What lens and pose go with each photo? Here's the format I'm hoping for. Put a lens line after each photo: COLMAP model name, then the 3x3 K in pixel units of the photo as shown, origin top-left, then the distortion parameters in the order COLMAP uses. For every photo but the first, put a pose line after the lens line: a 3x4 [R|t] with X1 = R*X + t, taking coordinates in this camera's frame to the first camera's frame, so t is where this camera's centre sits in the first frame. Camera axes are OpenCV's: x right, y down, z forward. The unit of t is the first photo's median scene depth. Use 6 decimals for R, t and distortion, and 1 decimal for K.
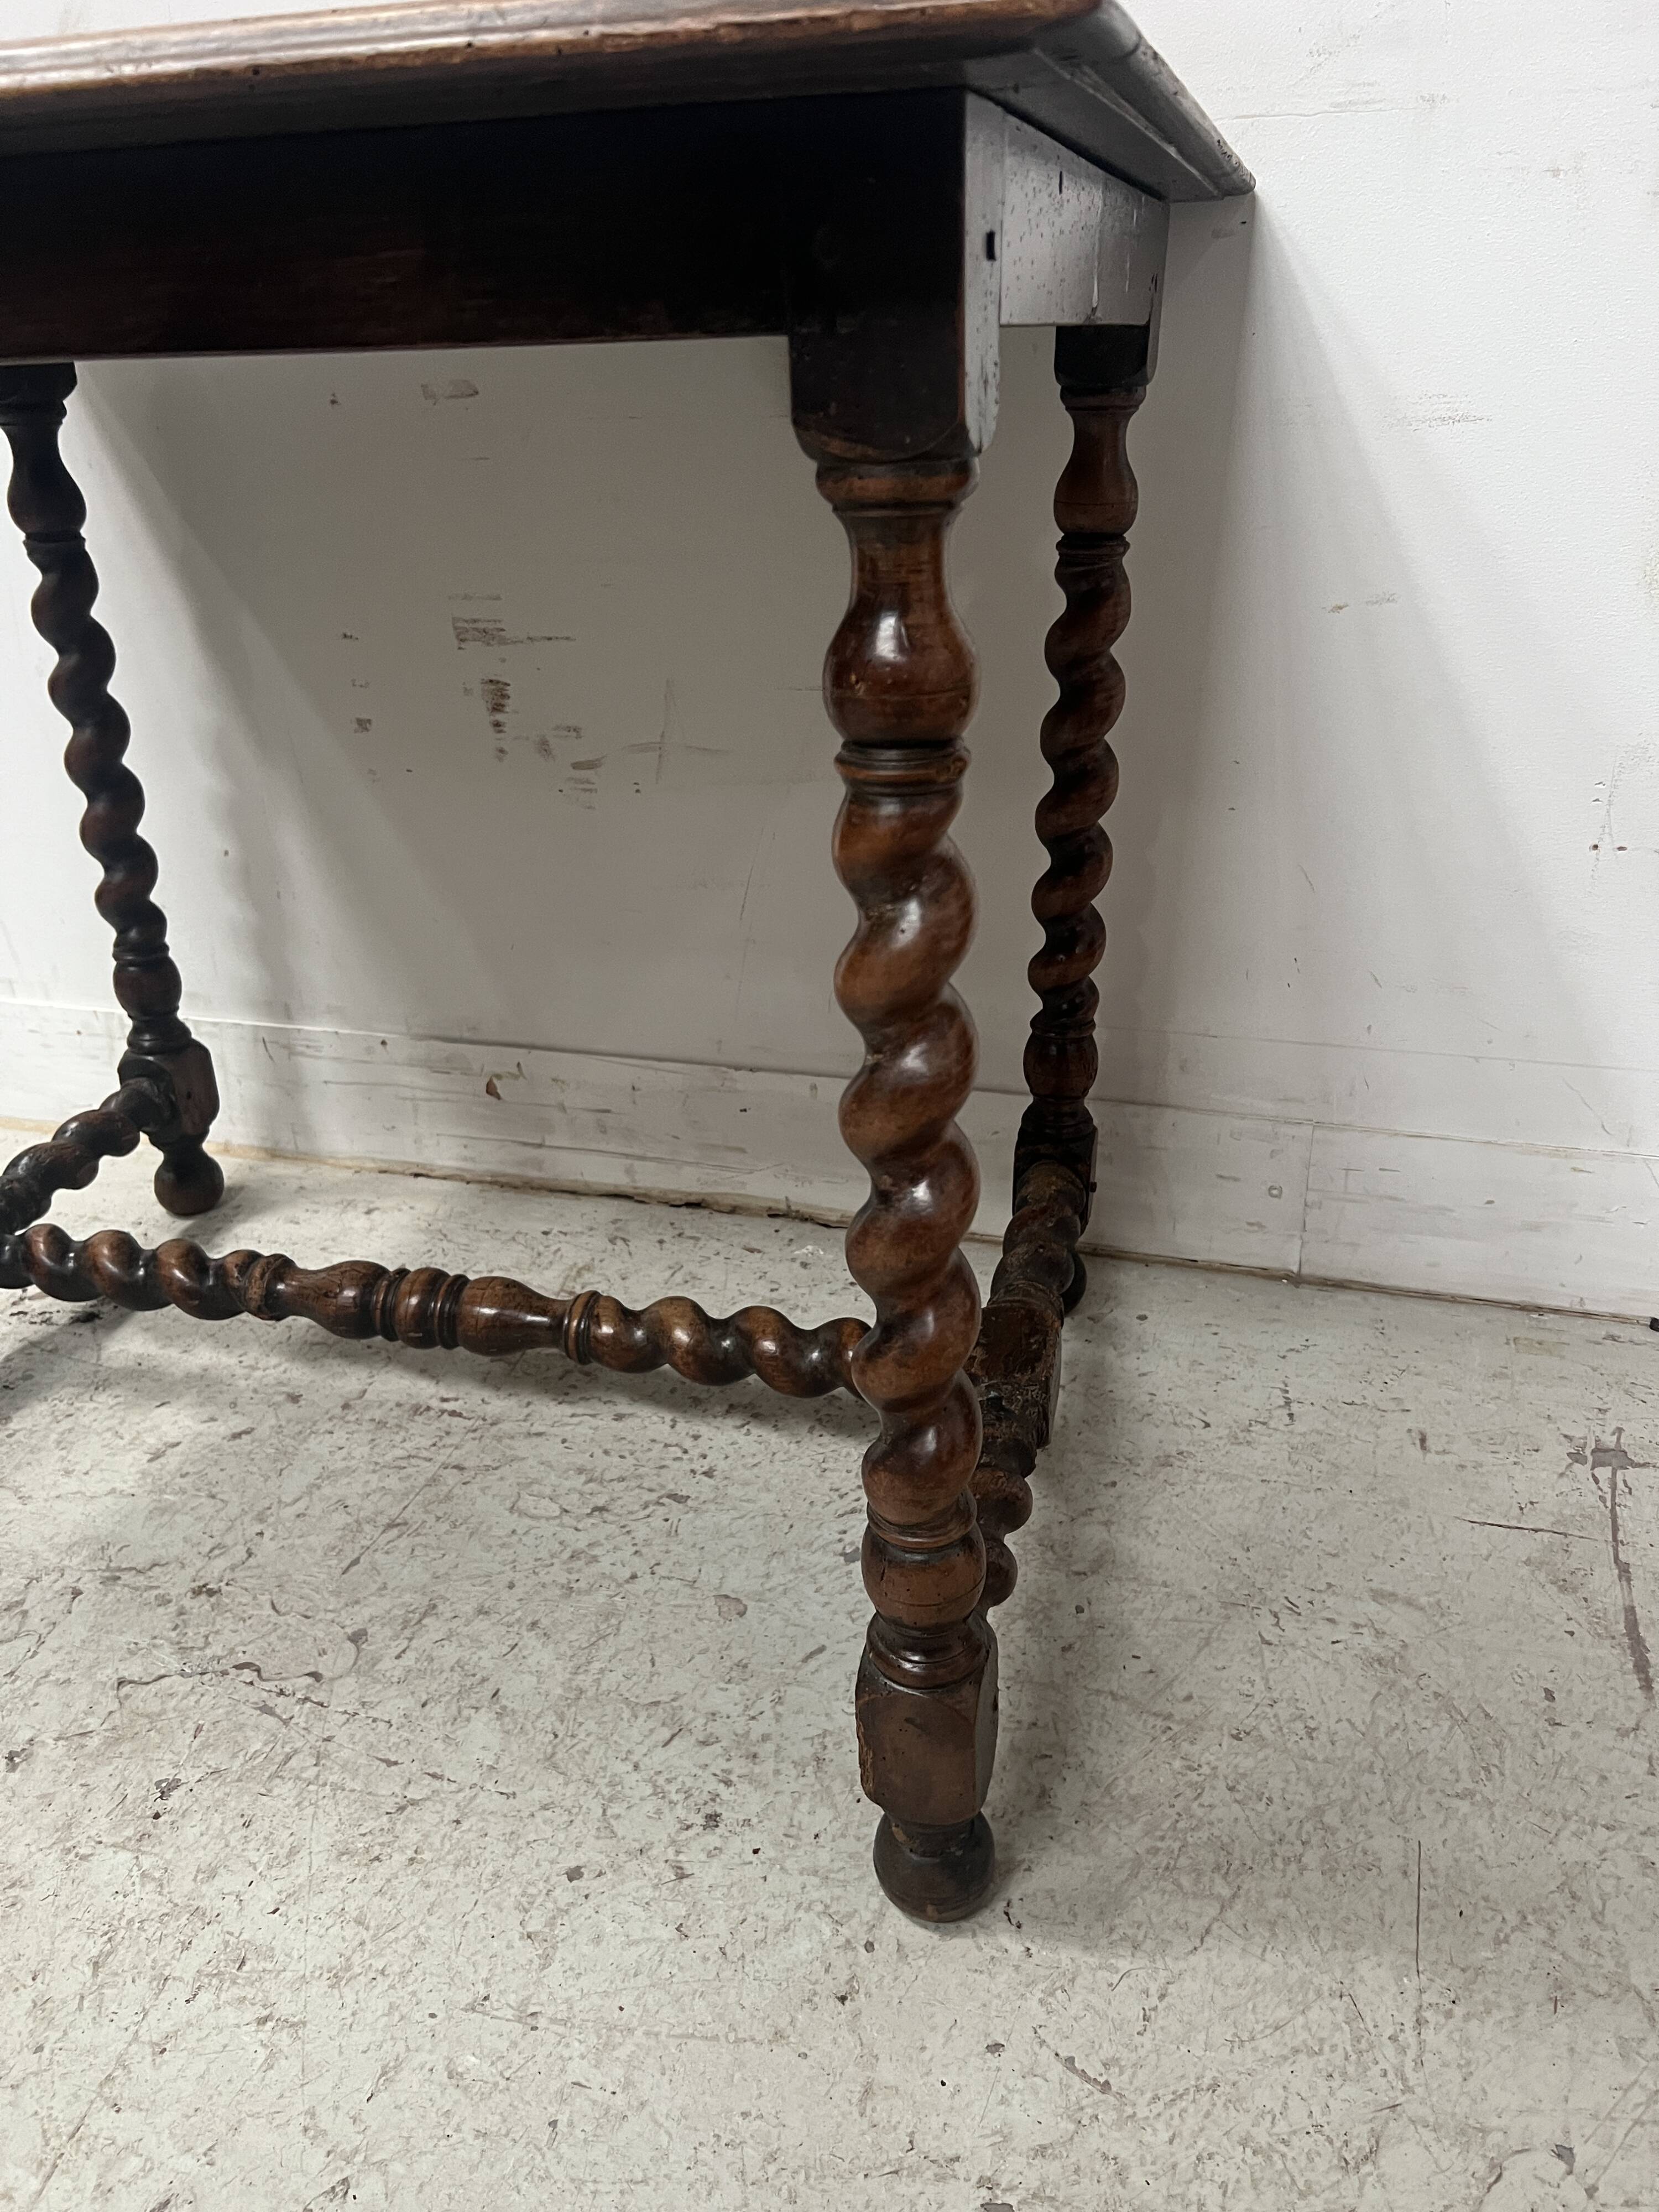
lens RADIAL K [[1662.0, 0, 823.3], [0, 1662.0, 1099.0], [0, 0, 1]] dist [0.043671, -0.060955]
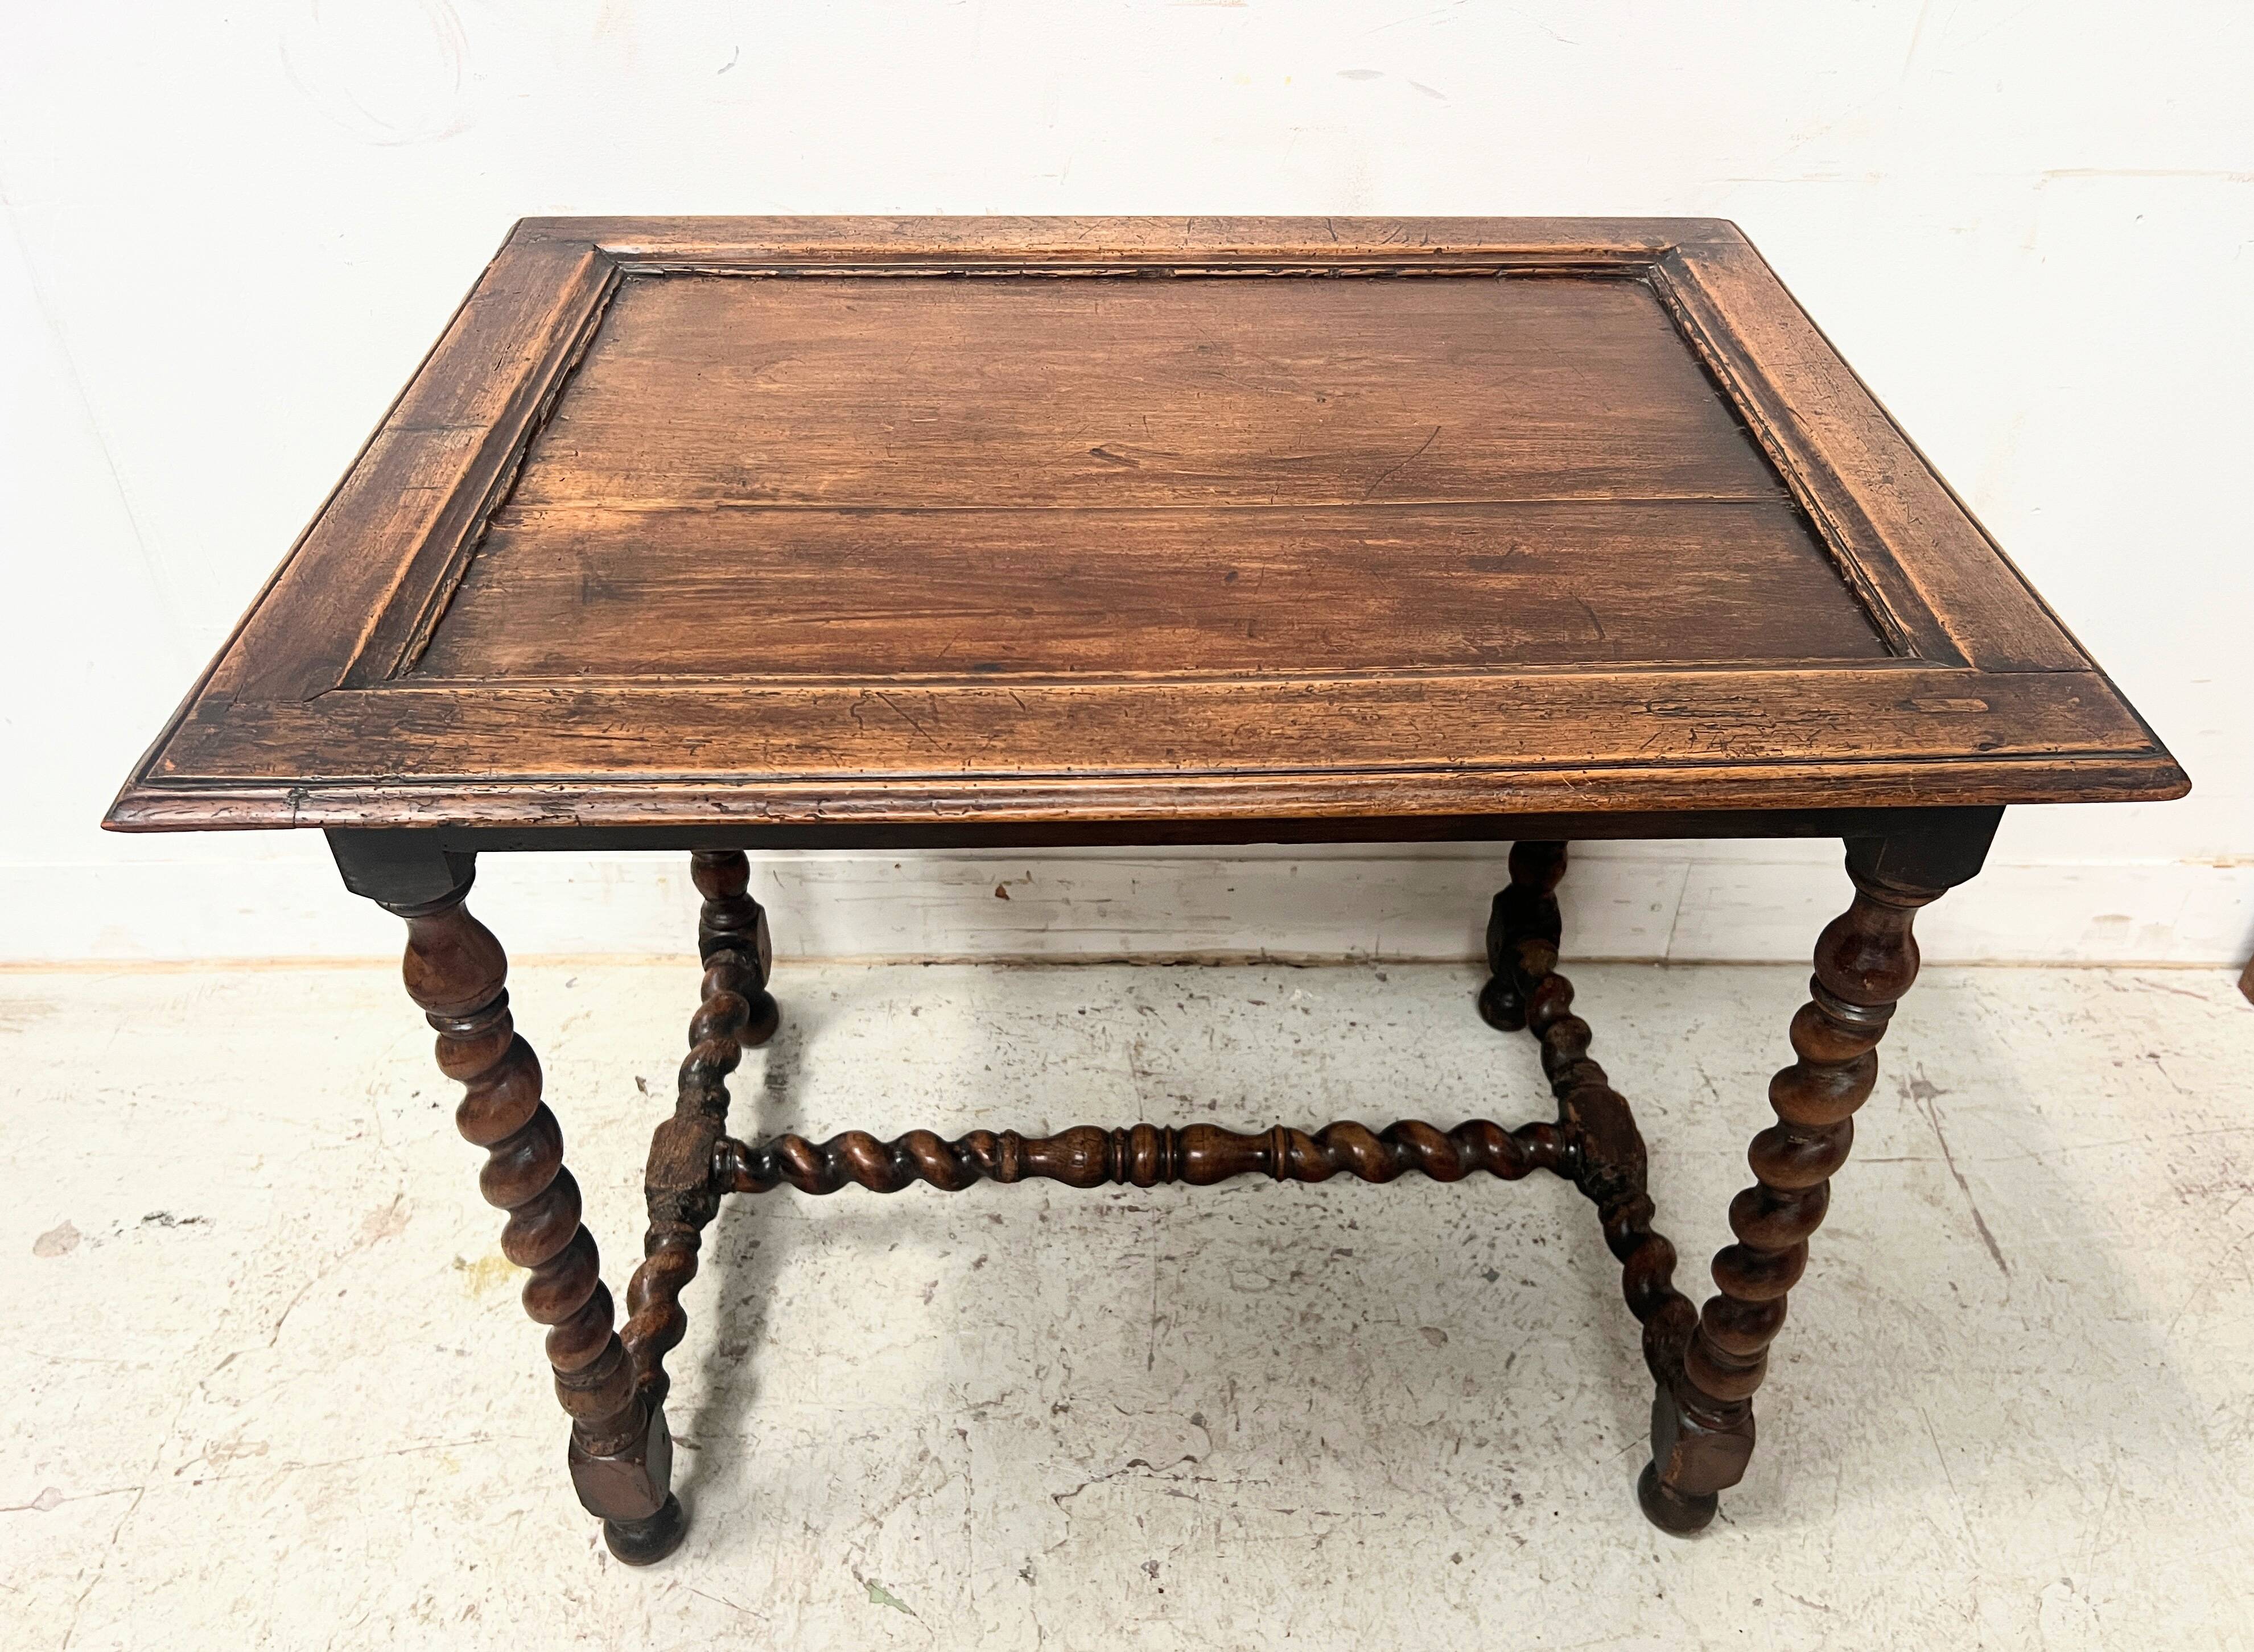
lens RADIAL K [[1748.8, 0, 1144.4], [0, 1748.8, 843.2], [0, 0, 1]] dist [0.043308, -0.050979]
pose [[0.954255, -0.157350, 0.254240, -0.587273], [0.092691, 0.964112, 0.248789, -0.478951], [-0.284263, -0.213843, 0.934594, -0.227019]]
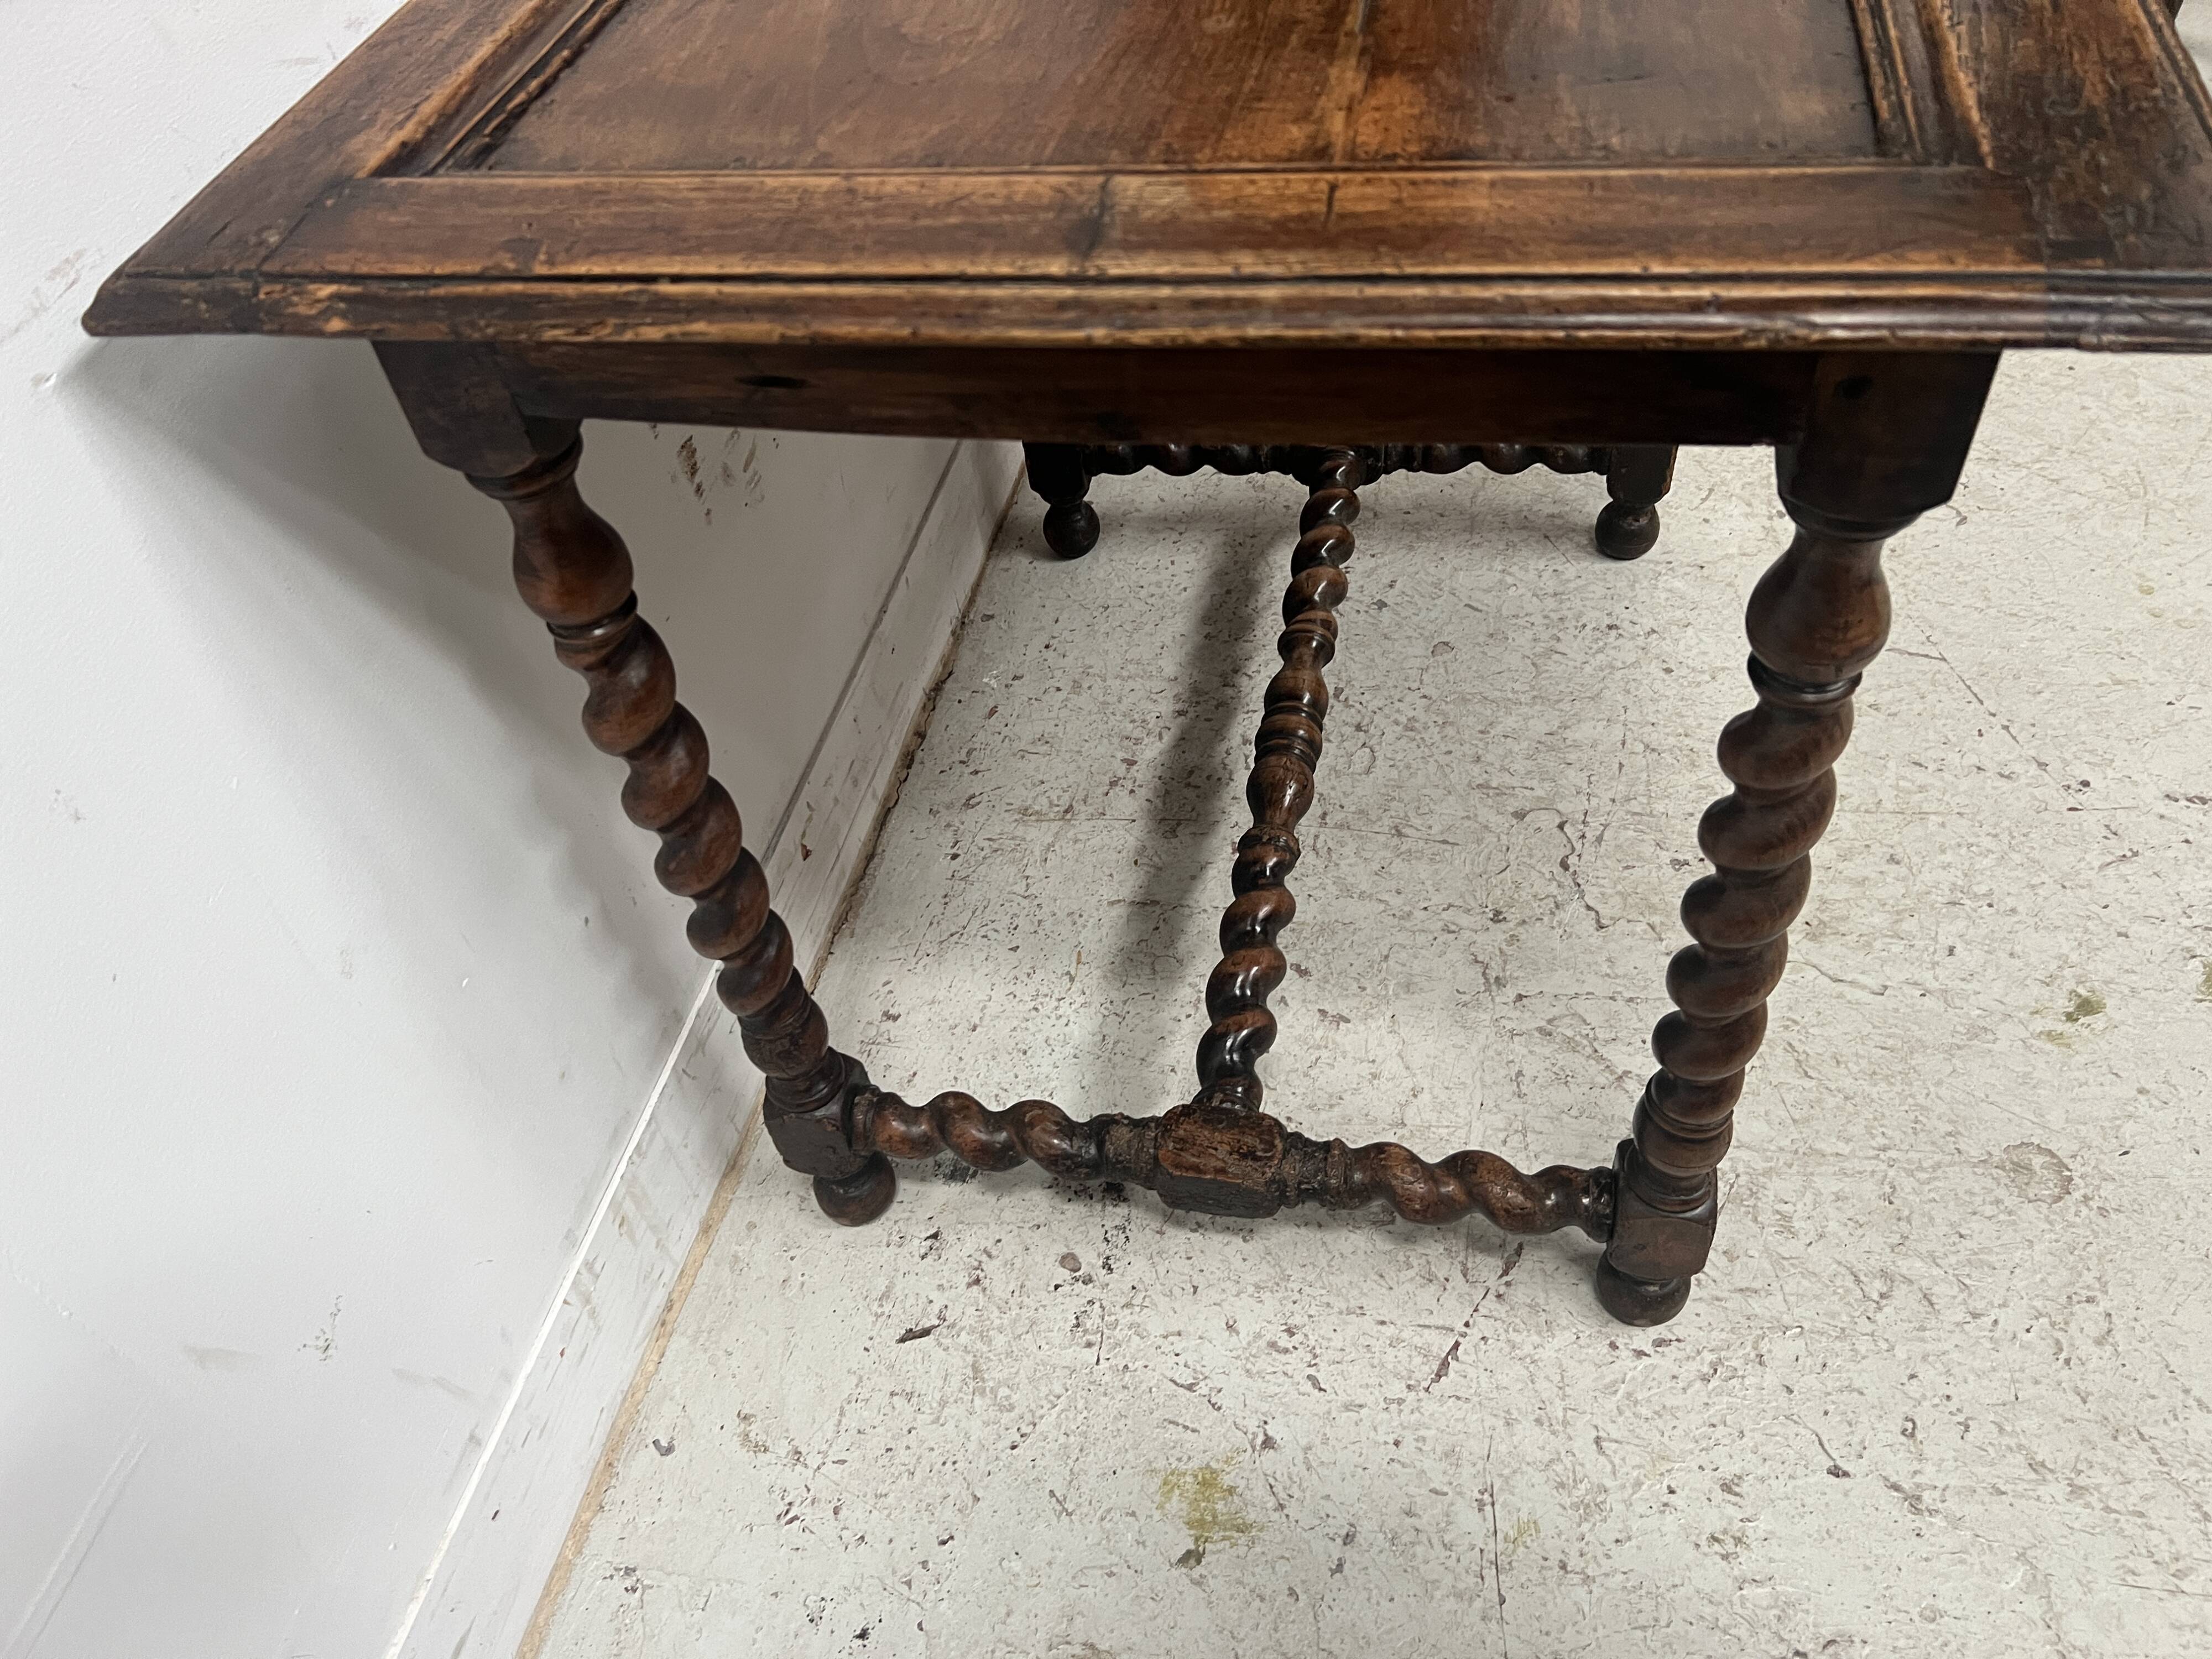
lens RADIAL K [[1662.0, 0, 1080.5], [0, 1662.0, 848.3], [0, 0, 1]] dist [0.043671, -0.060955]
pose [[-0.061116, -0.715238, 0.696203, -1.208970], [0.528071, 0.568724, 0.630630, -0.721581], [-0.846998, 0.406186, 0.342939, 0.806242]]
